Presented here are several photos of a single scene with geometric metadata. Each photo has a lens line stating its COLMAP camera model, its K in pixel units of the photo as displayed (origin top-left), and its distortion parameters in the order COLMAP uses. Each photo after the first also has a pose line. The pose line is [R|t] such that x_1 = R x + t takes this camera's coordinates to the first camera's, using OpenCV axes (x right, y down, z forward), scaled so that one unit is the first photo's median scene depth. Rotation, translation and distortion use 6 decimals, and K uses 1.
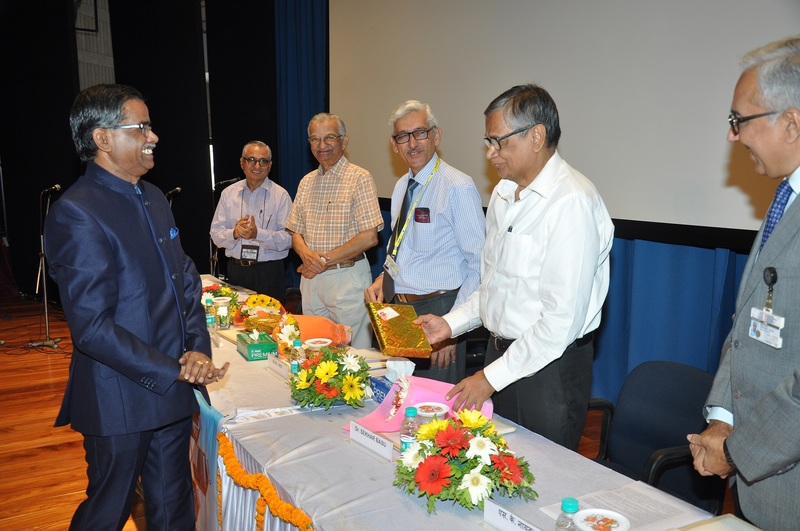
lens RADIAL K [[760.4, 0, 400.0], [0, 760.4, 265.5], [0, 0, 1]] dist [-0.001863, -0.000621]
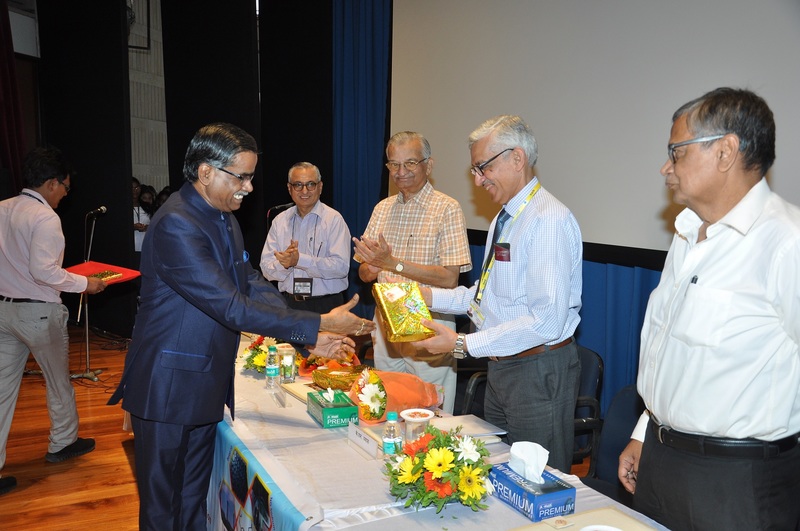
lens RADIAL K [[753.1, 0, 403.9], [0, 753.1, 274.4], [0, 0, 1]] dist [-0.006241, 0.020414]
pose [[0.998894, 0.022832, -0.041107, -0.082307], [-0.023714, 0.999496, -0.021114, -0.026076], [0.040604, 0.022065, 0.998932, 0.183137]]
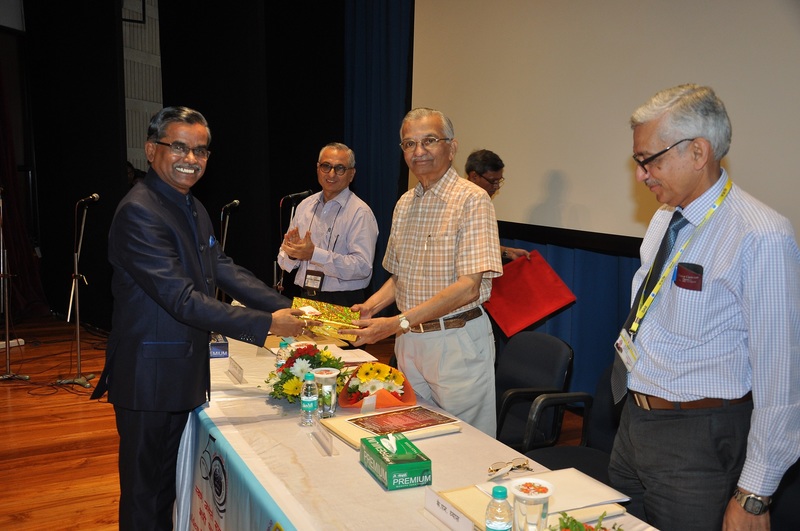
lens RADIAL K [[755.5, 0, 400.0], [0, 755.5, 265.5], [0, 0, 1]] dist [-0.009880, 0.008918]
pose [[0.999074, 0.023974, -0.035723, -0.170838], [-0.024458, 0.999614, -0.013164, -0.053072], [0.035394, 0.014025, 0.999275, 0.370196]]
